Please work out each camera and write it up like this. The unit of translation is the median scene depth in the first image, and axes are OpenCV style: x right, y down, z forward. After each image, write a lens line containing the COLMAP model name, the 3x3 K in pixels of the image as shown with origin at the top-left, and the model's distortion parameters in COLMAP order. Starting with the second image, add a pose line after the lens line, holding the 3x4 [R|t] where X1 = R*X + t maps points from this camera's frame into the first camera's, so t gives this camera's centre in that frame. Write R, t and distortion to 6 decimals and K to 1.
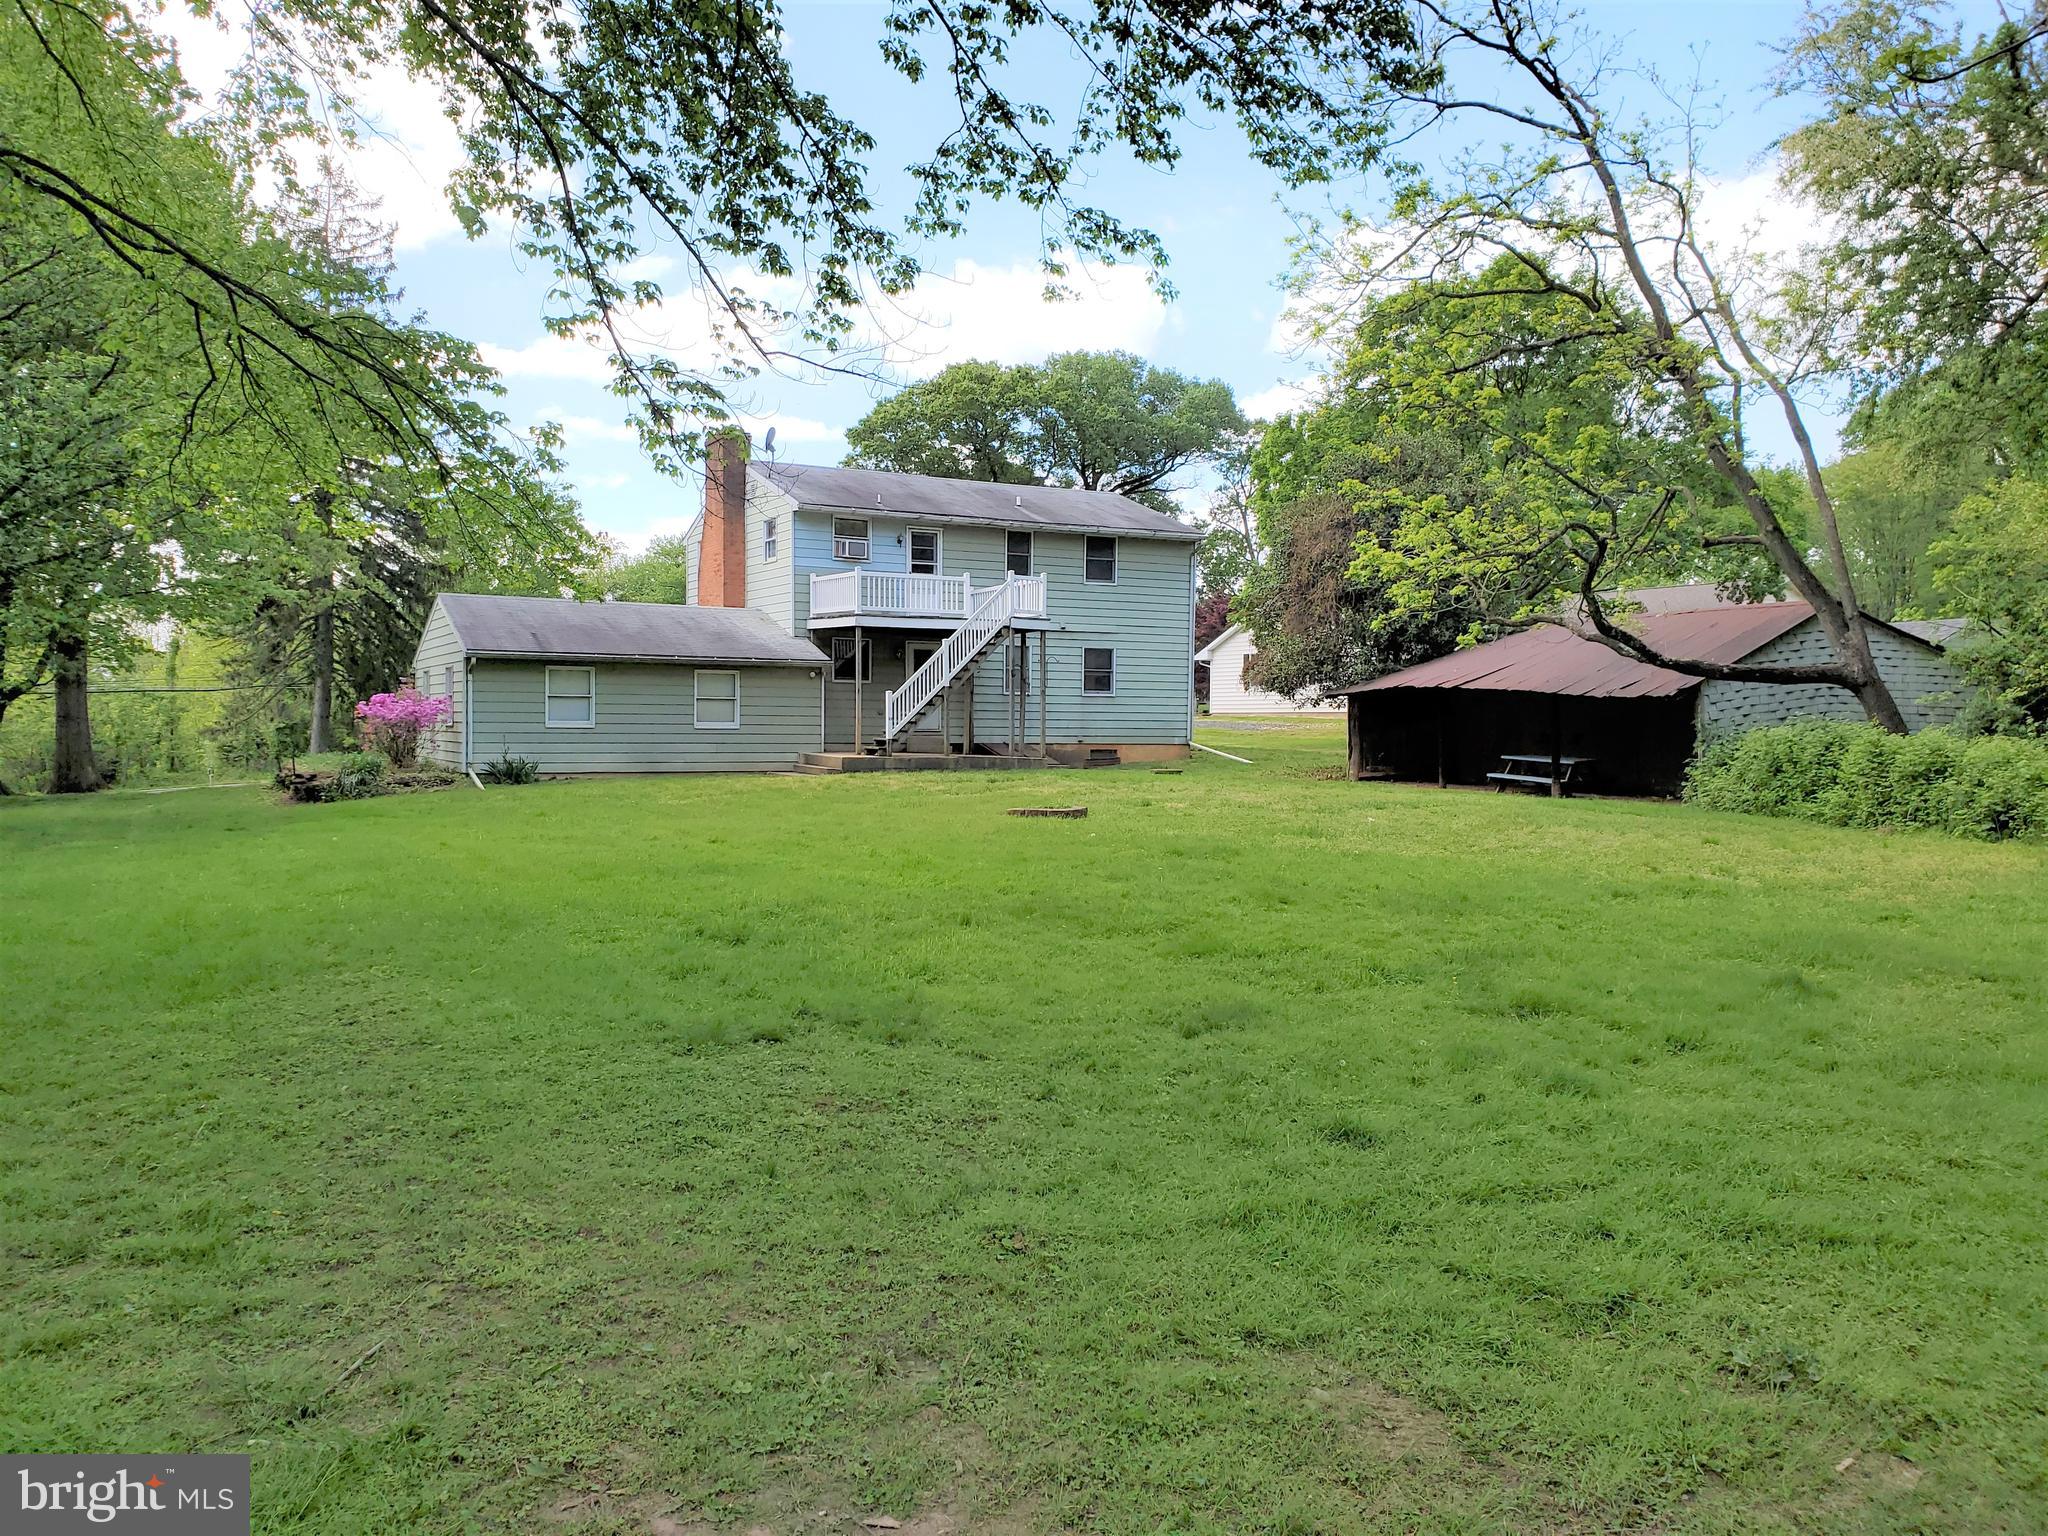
lens RADIAL K [[1598.4, 0, 1029.0], [0, 1598.4, 778.6], [0, 0, 1]] dist [0.040844, 0.003324]
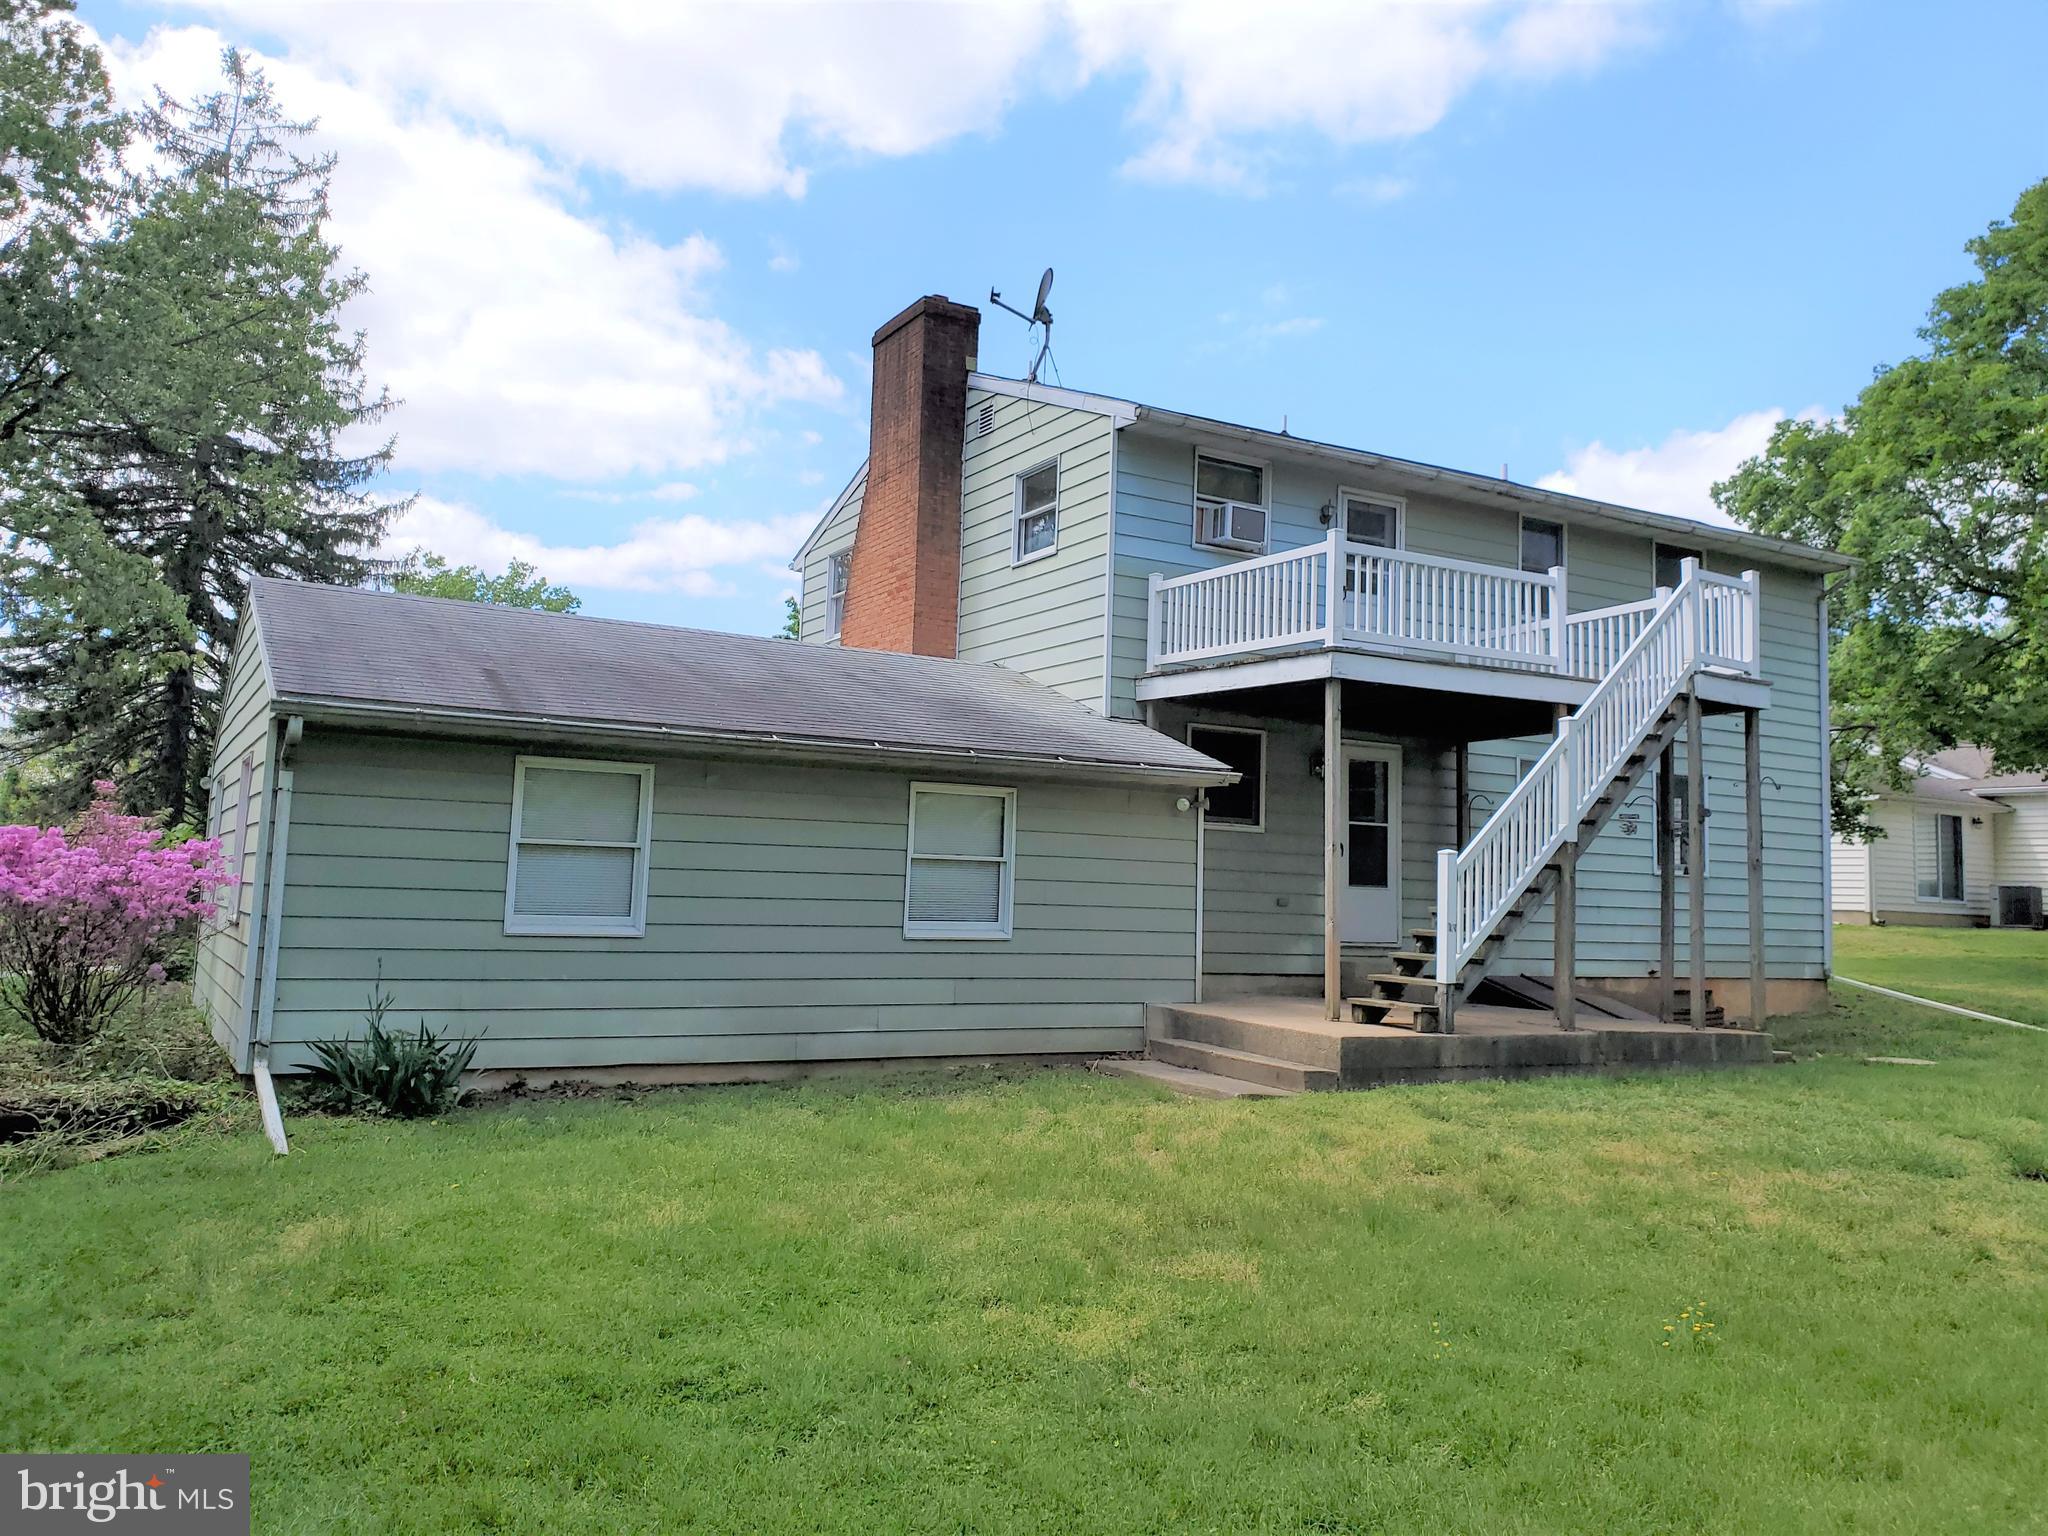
lens RADIAL K [[1598.4, 0, 1025.7], [0, 1598.4, 754.6], [0, 0, 1]] dist [0.040844, 0.003324]
pose [[0.999655, 0.022533, 0.013496, -0.176879], [-0.020665, 0.991893, -0.125386, -0.026324], [-0.016211, 0.125063, 0.992016, 0.590676]]
